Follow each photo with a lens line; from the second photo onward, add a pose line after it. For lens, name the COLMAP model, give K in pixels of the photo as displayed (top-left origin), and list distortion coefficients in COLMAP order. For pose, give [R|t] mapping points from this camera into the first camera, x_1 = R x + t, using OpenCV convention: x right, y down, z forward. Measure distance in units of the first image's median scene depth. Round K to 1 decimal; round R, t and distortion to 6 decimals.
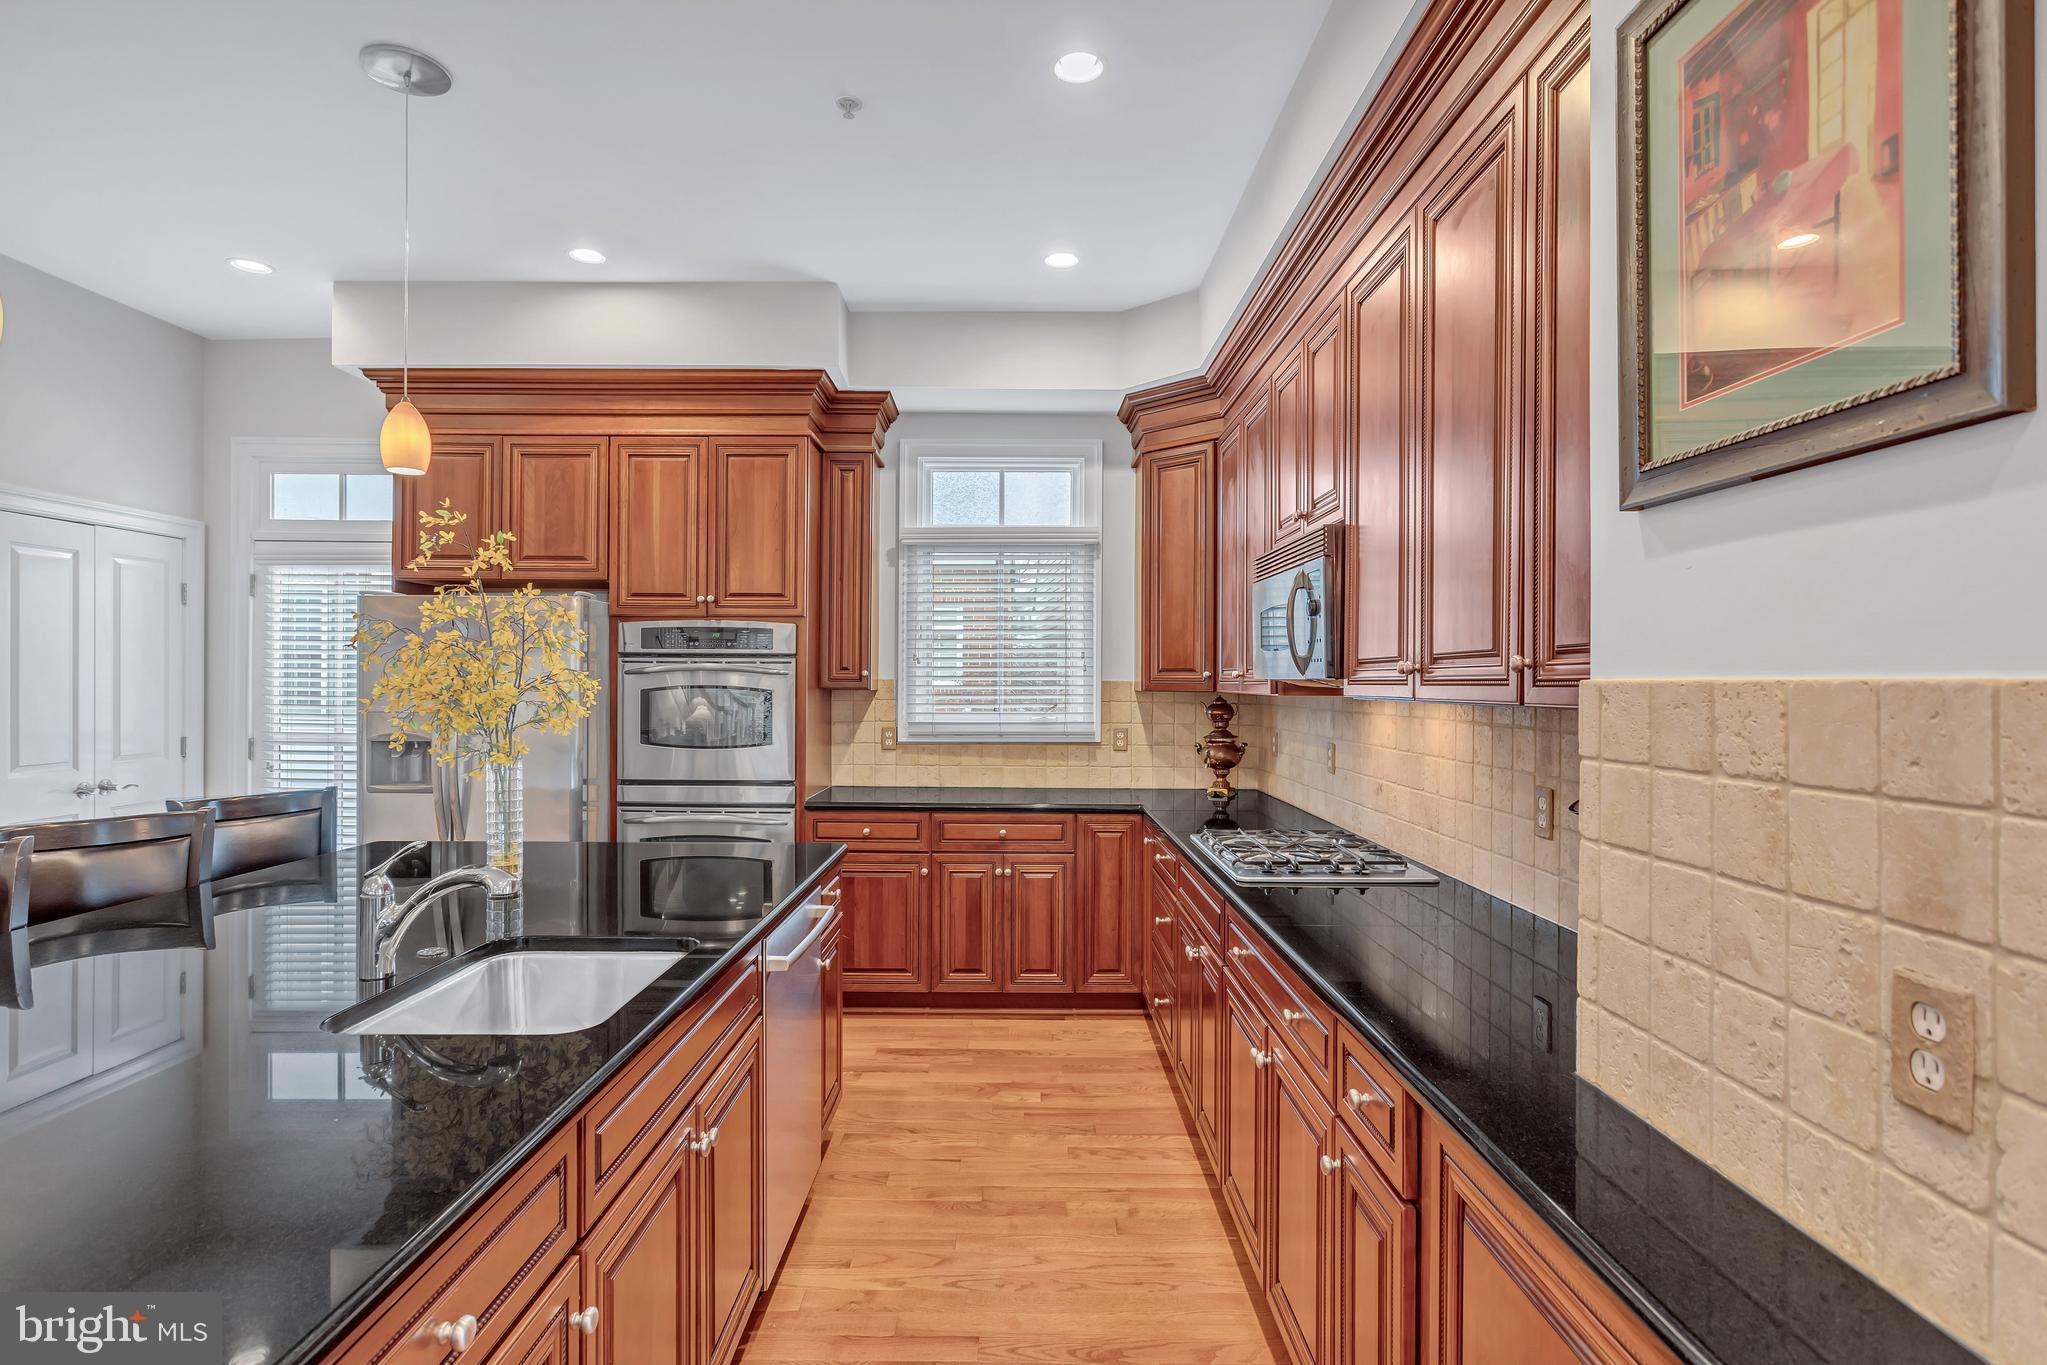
lens RADIAL K [[1045.3, 0, 1021.4], [0, 1045.3, 684.4], [0, 0, 1]] dist [-0.005740, 0.002557]
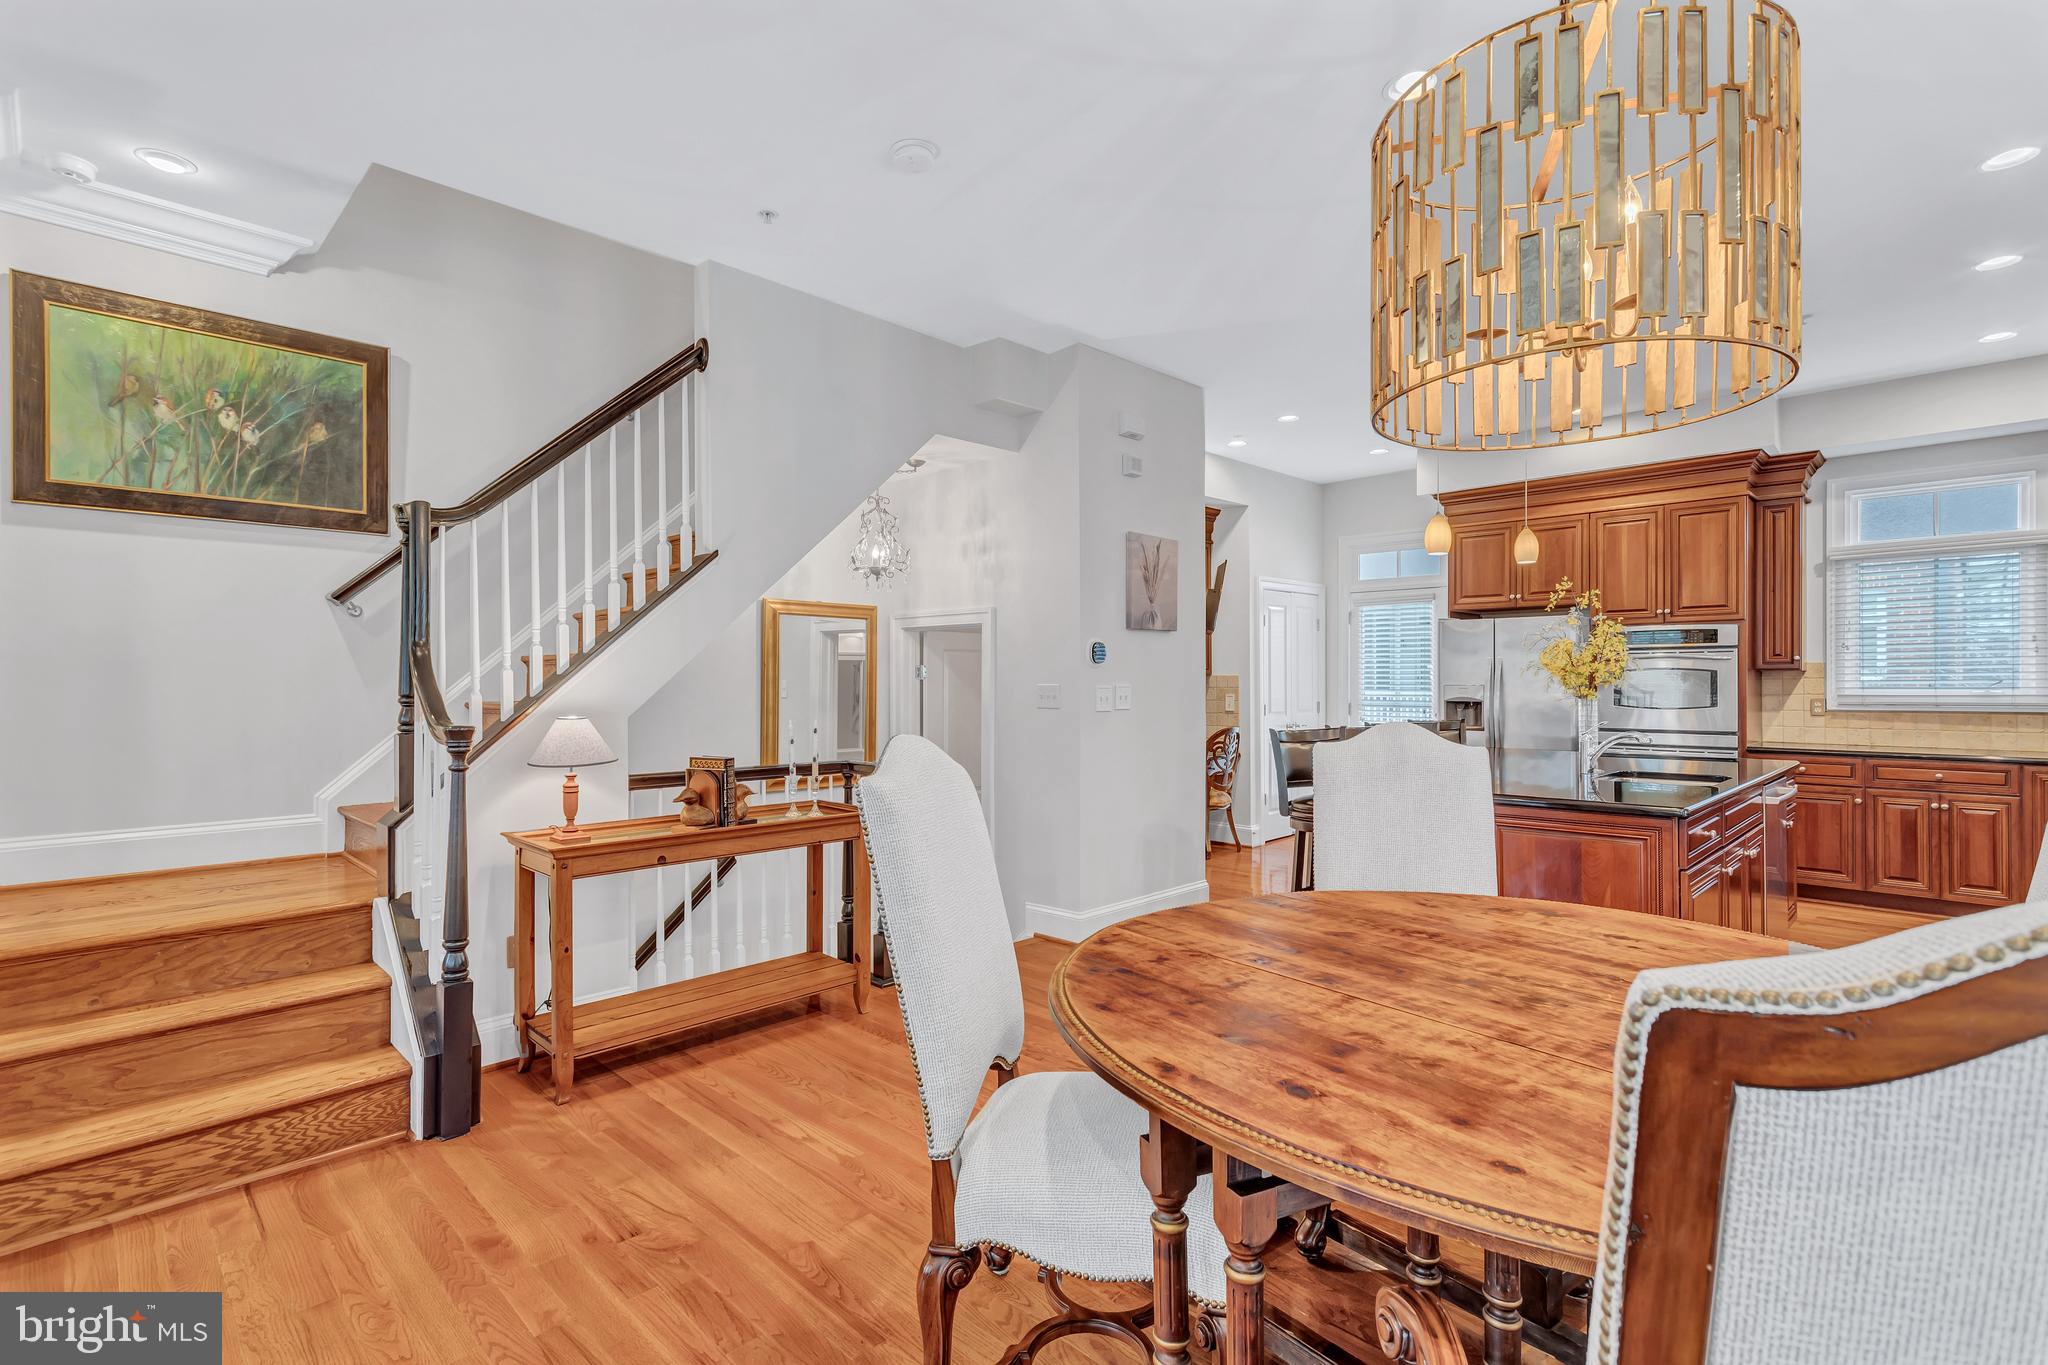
lens RADIAL K [[991.9, 0, 985.8], [0, 991.9, 679.7], [0, 0, 1]] dist [0.006452, 0.005016]
pose [[0.704733, -0.008623, -0.709420, 0.032068], [0.004613, 0.999961, -0.007573, 0.024605], [0.709458, 0.002065, 0.704745, -0.731336]]
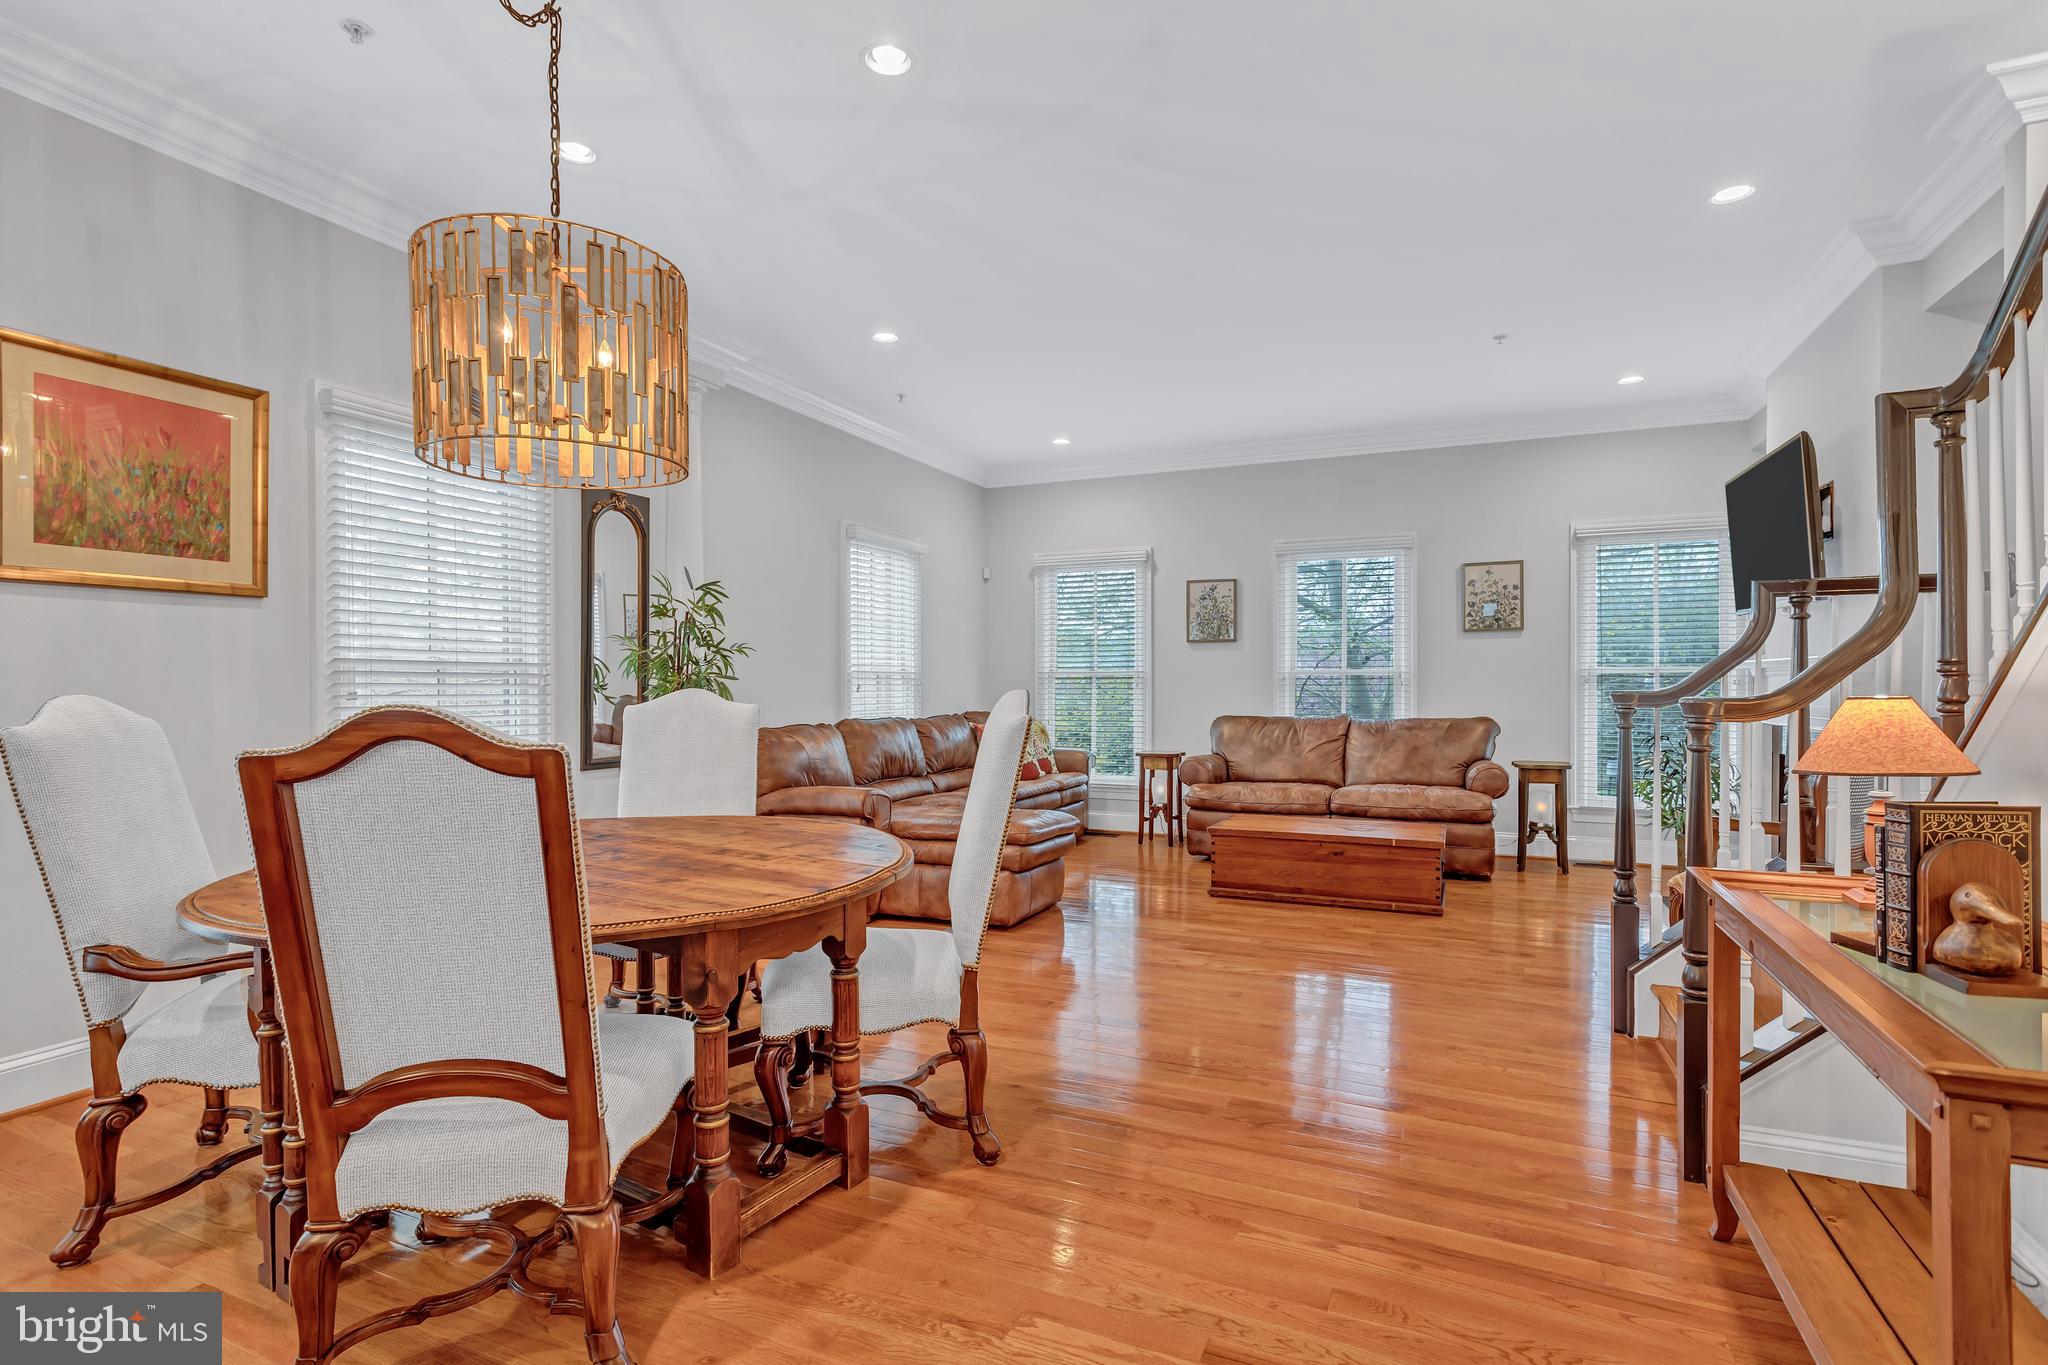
lens RADIAL K [[991.9, 0, 990.9], [0, 991.9, 683.1], [0, 0, 1]] dist [0.006452, 0.005016]
pose [[-0.902755, -0.002628, 0.430147, -0.570573], [-0.000998, 0.999991, 0.004017, 0.039001], [-0.430154, 0.003197, -0.902750, 0.162752]]
